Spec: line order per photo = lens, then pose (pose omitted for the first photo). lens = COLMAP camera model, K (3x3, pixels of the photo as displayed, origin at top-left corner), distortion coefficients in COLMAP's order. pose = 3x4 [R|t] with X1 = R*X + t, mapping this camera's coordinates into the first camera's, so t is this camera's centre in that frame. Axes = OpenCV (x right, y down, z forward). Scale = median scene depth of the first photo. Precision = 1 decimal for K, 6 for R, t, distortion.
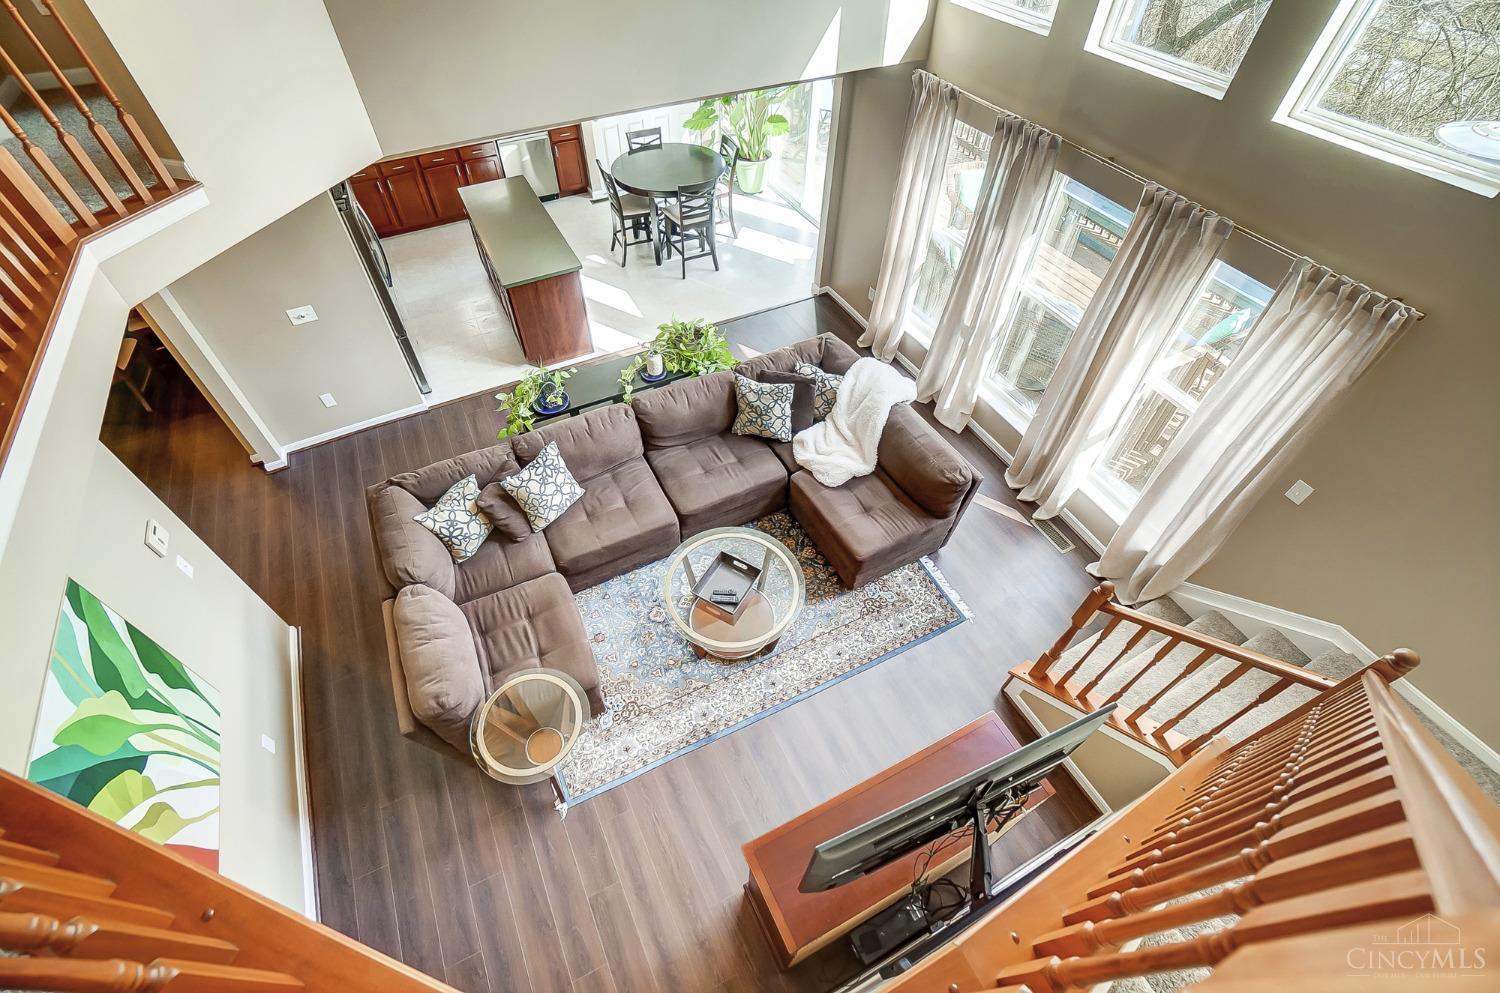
lens RADIAL K [[651.7, 0, 735.3], [0, 651.7, 489.9], [0, 0, 1]] dist [-0.065883, 0.022739]
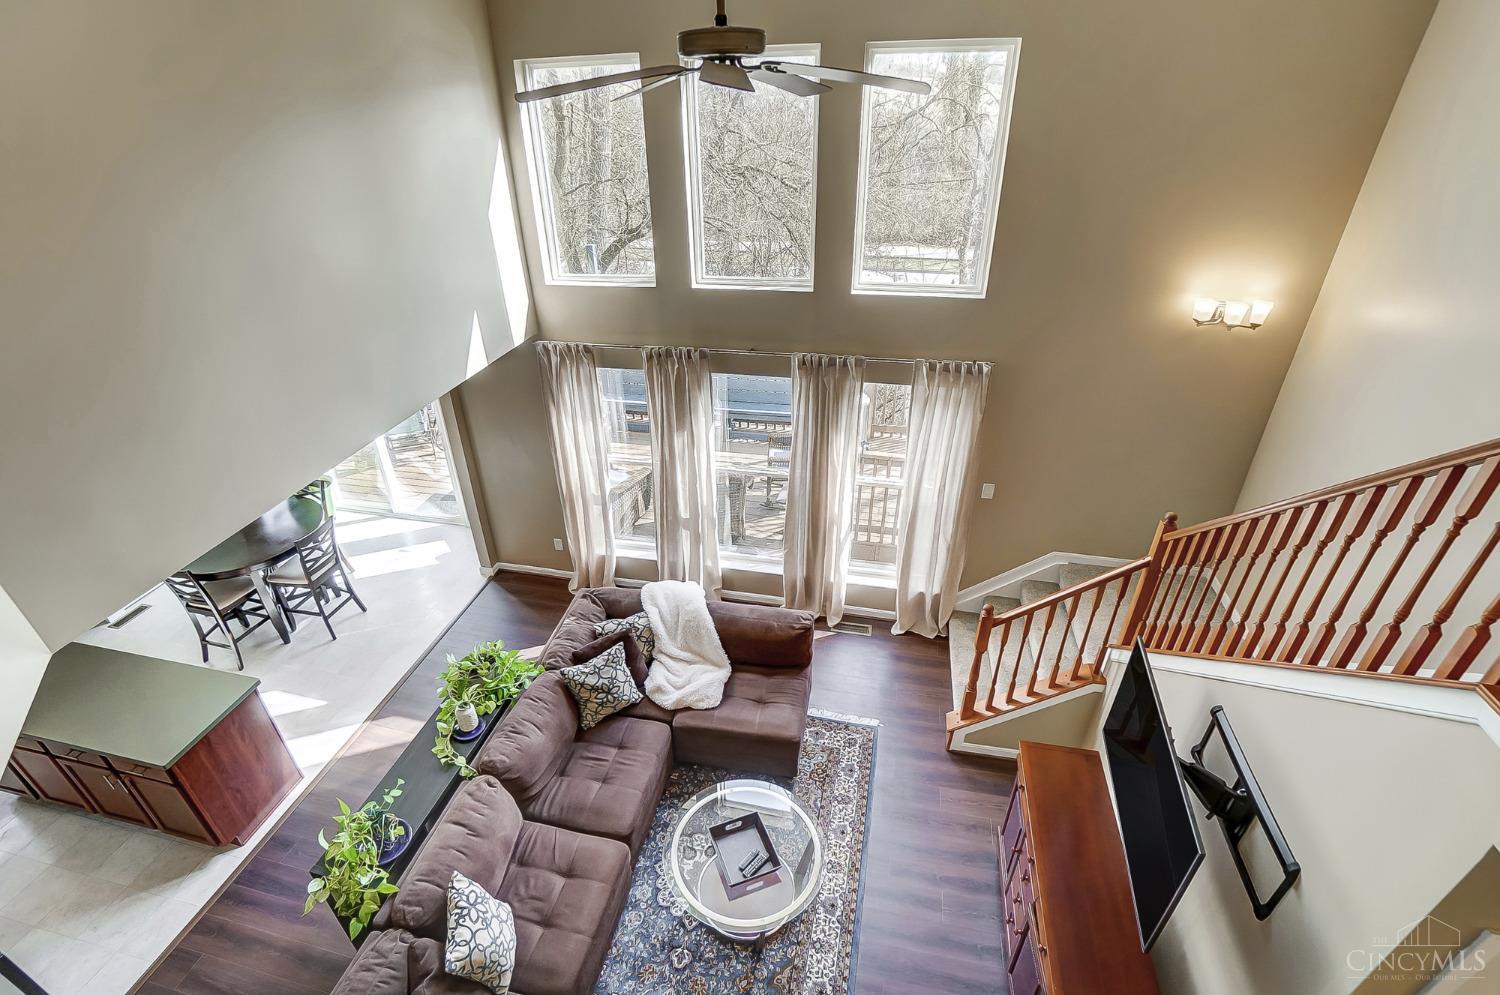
lens RADIAL K [[682.3, 0, 735.8], [0, 682.3, 502.0], [0, 0, 1]] dist [-0.068891, 0.026444]
pose [[0.634217, -0.407292, 0.657178, -0.370603], [0.600284, 0.795090, -0.086547, -0.139799], [-0.487266, 0.449383, 0.748750, 0.088997]]
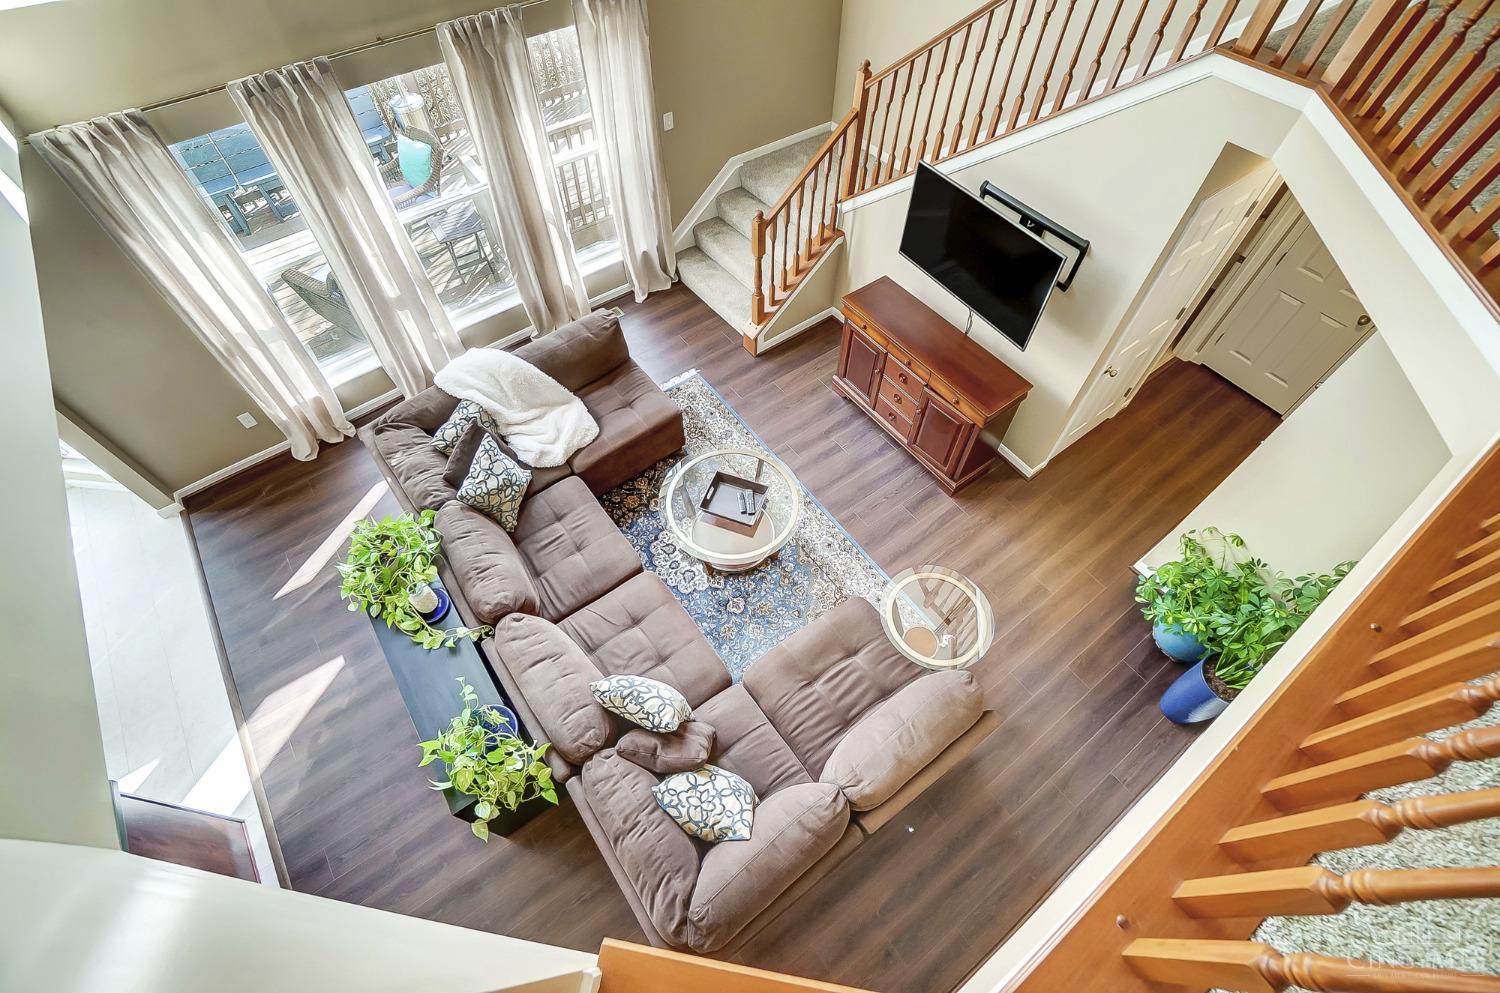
lens RADIAL K [[651.7, 0, 735.3], [0, 651.7, 489.9], [0, 0, 1]] dist [-0.065883, 0.022739]
pose [[-0.160941, -0.813694, 0.558569, -0.487141], [0.754543, 0.263377, 0.601080, -0.402121], [-0.636209, 0.518203, 0.571580, 0.356957]]
